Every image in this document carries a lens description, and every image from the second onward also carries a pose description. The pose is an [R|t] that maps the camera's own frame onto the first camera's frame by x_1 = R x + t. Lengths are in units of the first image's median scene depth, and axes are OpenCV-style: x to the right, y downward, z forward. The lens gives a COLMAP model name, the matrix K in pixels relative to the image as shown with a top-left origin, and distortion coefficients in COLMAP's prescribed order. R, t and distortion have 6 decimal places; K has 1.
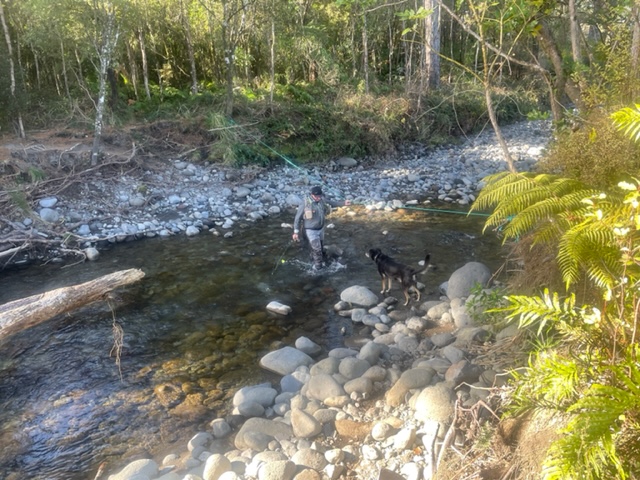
lens RADIAL K [[479.4, 0, 320.0], [0, 479.4, 240.0], [0, 0, 1]] dist [-0.000522, -0.005179]
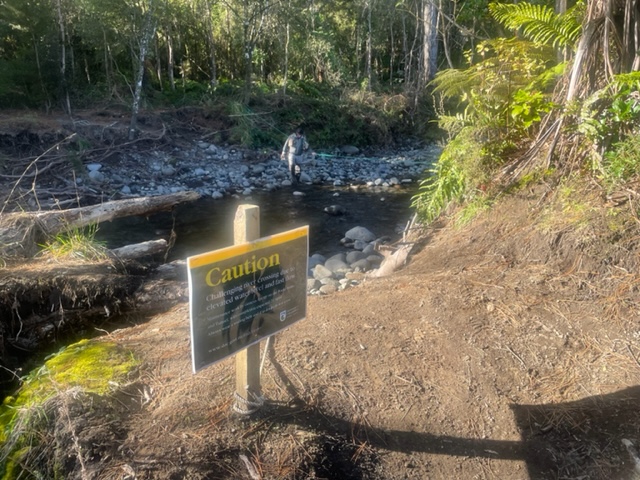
lens RADIAL K [[479.4, 0, 320.0], [0, 479.4, 240.0], [0, 0, 1]] dist [-0.000522, -0.005179]
pose [[0.999582, 0.028570, 0.004530, -0.014477], [-0.028458, 0.999325, -0.023224, 0.084216], [-0.005190, 0.023085, 0.999720, -0.125387]]
